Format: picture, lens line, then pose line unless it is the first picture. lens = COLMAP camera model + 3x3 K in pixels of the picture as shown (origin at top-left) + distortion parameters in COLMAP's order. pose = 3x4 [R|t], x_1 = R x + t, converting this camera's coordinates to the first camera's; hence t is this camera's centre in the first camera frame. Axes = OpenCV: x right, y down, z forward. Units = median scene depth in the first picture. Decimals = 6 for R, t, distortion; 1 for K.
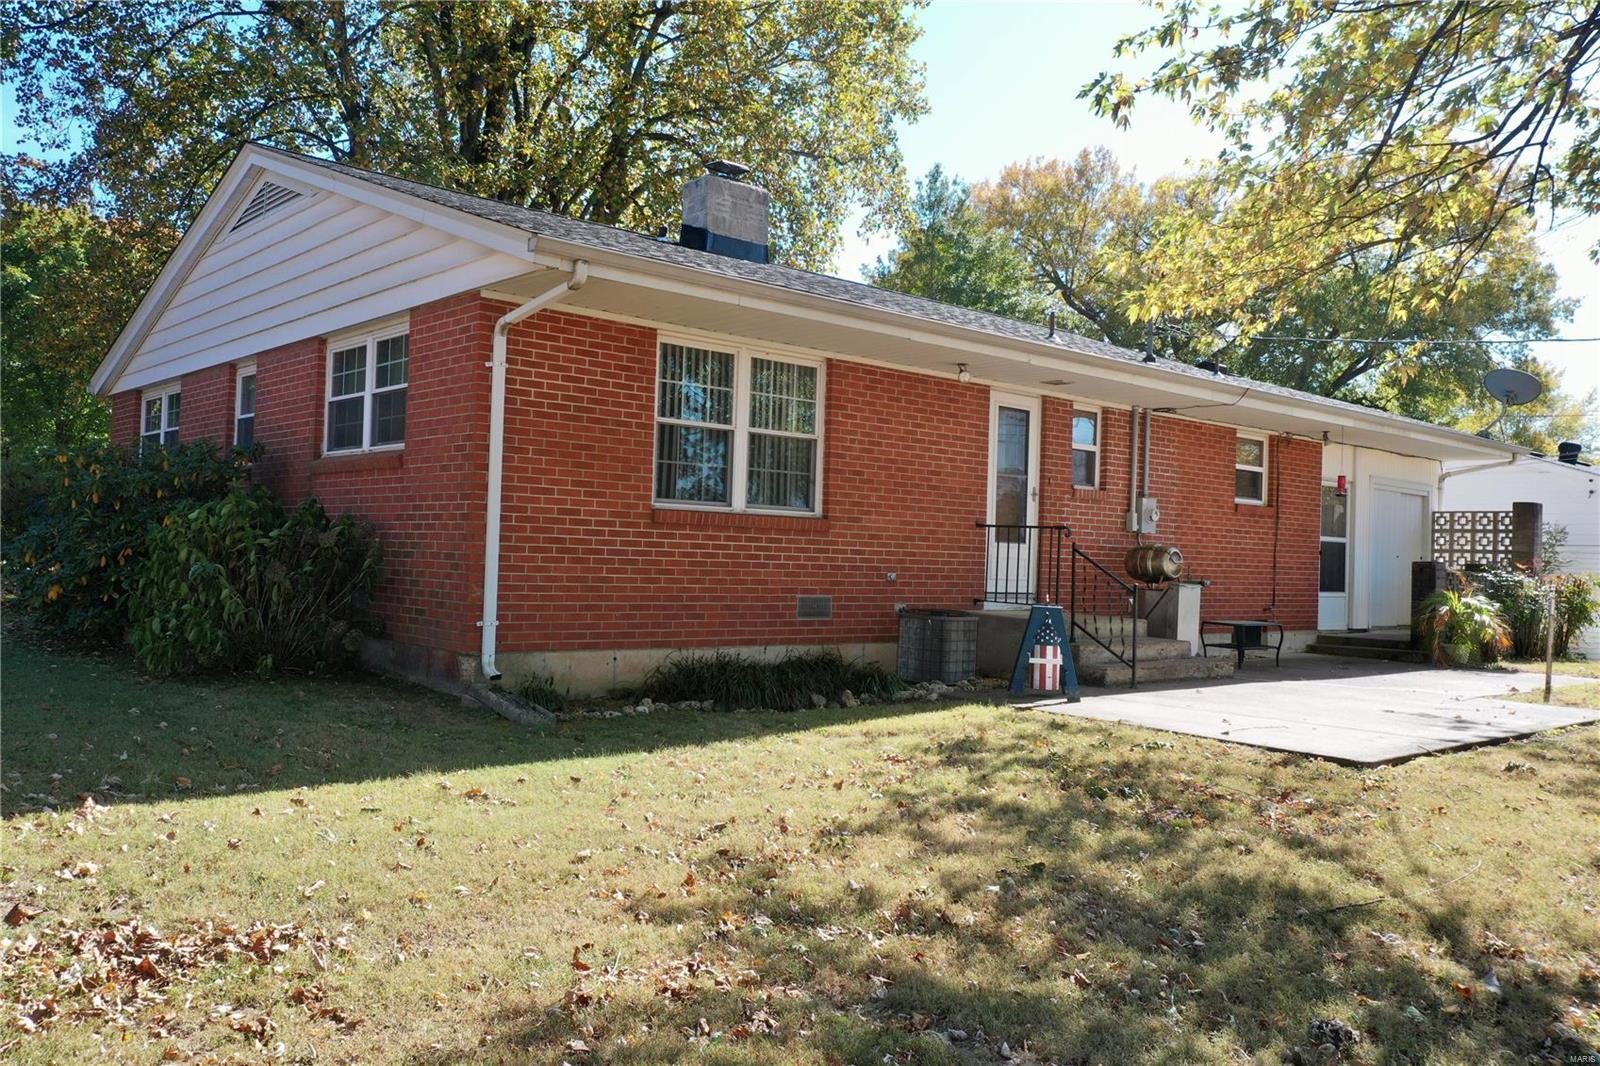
lens RADIAL K [[1259.4, 0, 800.0], [0, 1259.4, 533.0], [0, 0, 1]] dist [-0.000839, 0.001403]
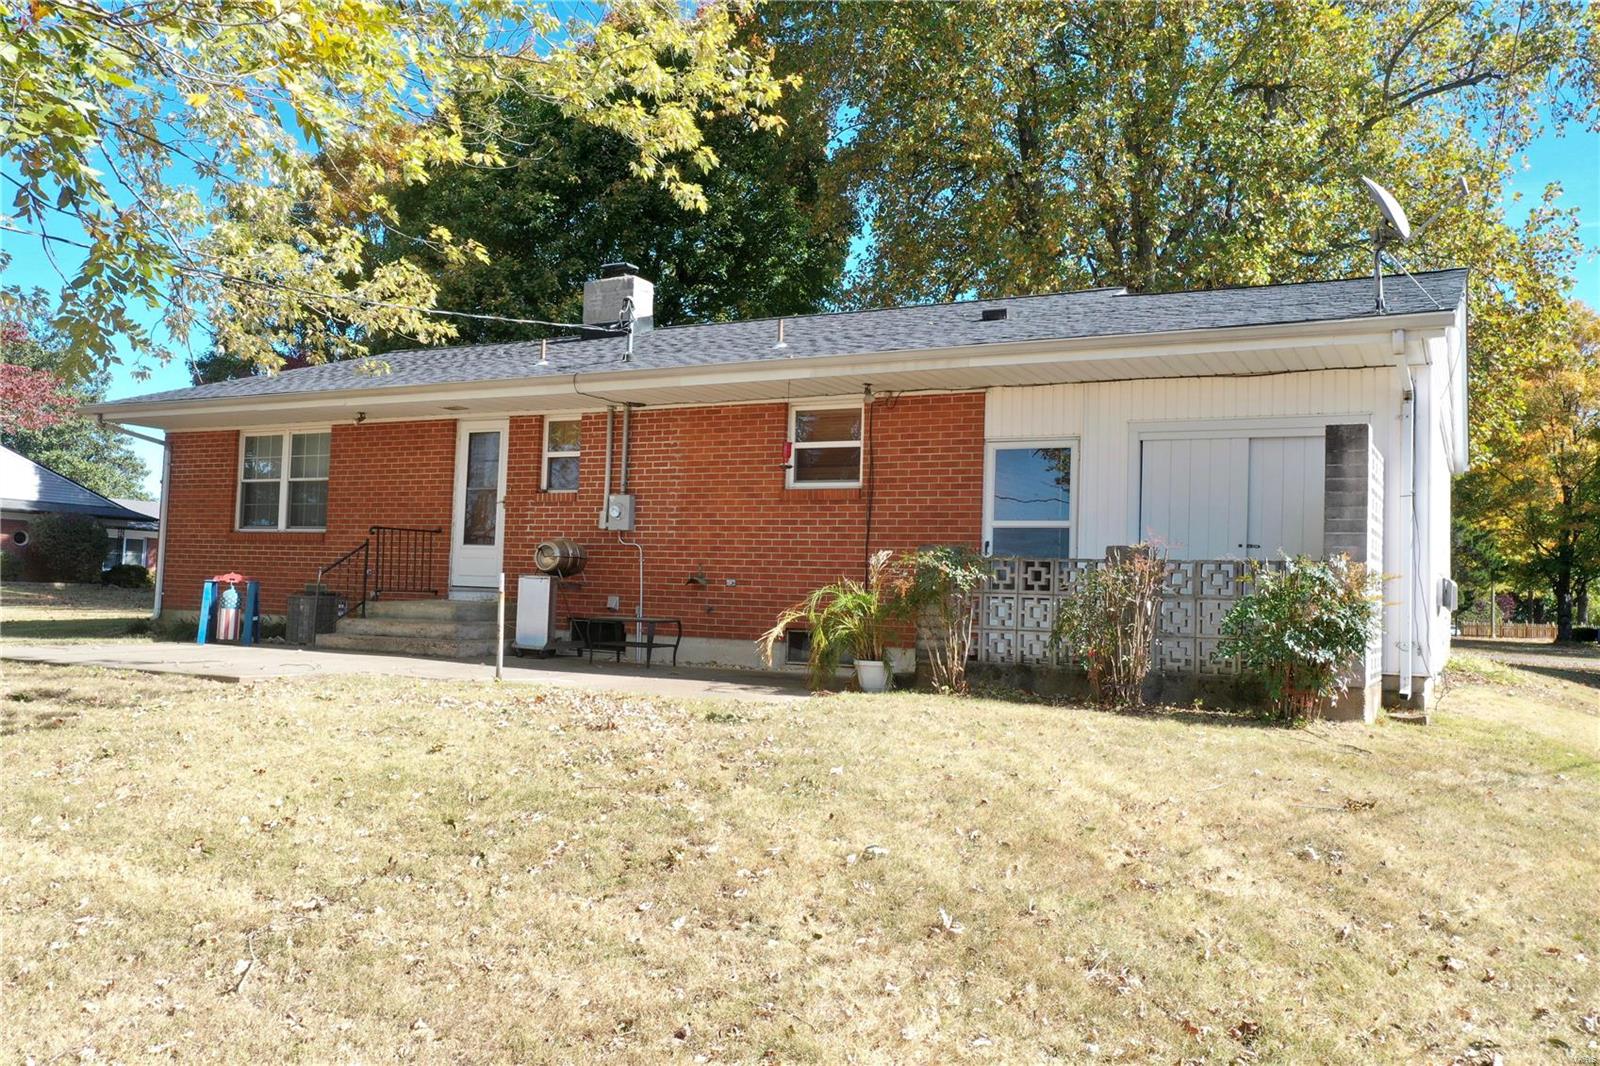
lens RADIAL K [[1259.4, 0, 800.0], [0, 1259.4, 533.0], [0, 0, 1]] dist [-0.000839, 0.001403]
pose [[0.379472, -0.074446, -0.922203, 1.390370], [-0.005942, 0.996541, -0.082892, 0.094659], [0.925184, 0.036935, 0.377717, 0.831285]]
